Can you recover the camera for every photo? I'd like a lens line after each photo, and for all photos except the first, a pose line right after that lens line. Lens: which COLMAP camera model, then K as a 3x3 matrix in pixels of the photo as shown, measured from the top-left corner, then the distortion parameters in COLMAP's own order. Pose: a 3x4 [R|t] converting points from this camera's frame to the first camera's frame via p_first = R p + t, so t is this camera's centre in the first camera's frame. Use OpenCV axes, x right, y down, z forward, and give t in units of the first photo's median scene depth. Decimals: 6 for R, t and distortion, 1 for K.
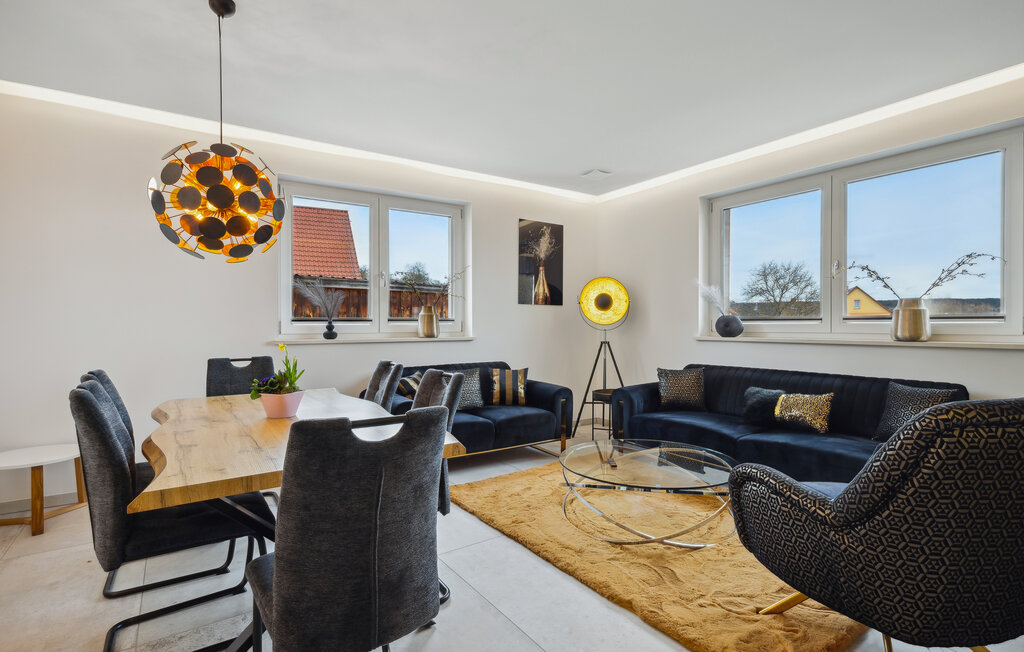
lens RADIAL K [[484.7, 0, 512.0], [0, 484.7, 326.0], [0, 0, 1]] dist [0.001849, 0.000342]
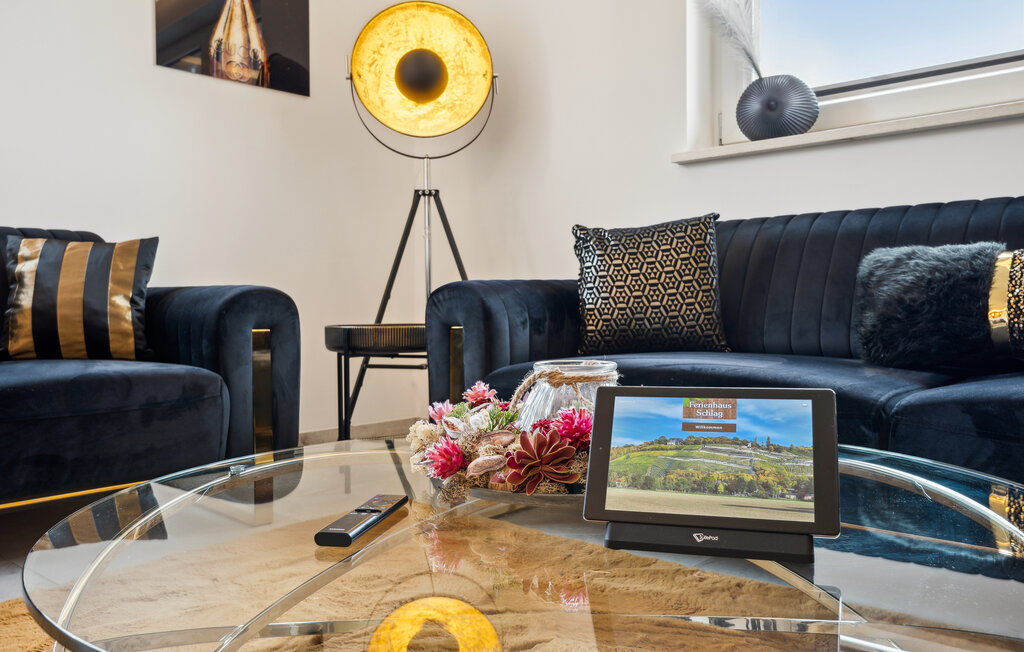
lens RADIAL K [[847.9, 0, 512.0], [0, 847.9, 326.0], [0, 0, 1]] dist [-0.007609, -0.000830]
pose [[0.975018, -0.012422, 0.221778, 0.139263], [0.007697, 0.999725, 0.022156, 0.138976], [-0.221992, -0.019895, 0.974845, 0.475497]]
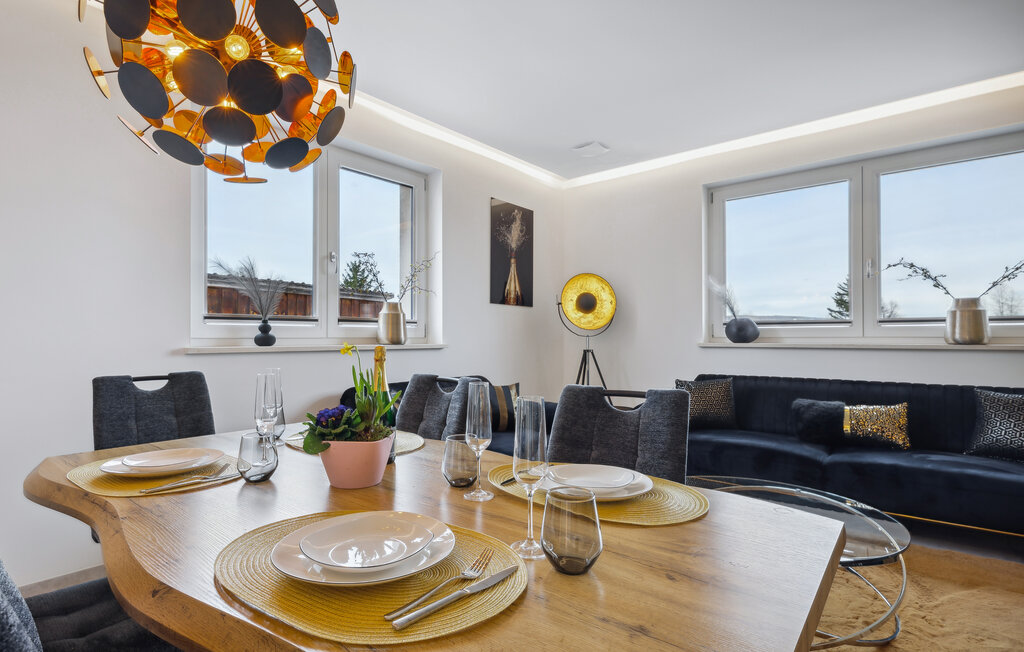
lens RADIAL K [[510.5, 0, 488.9], [0, 510.5, 330.9], [0, 0, 1]] dist [0.001381, 0.000300]
pose [[0.966989, 0.004306, 0.254781, -0.242725], [-0.000045, 0.999860, -0.016726, 0.016971], [-0.254818, 0.016162, 0.966854, 0.221862]]
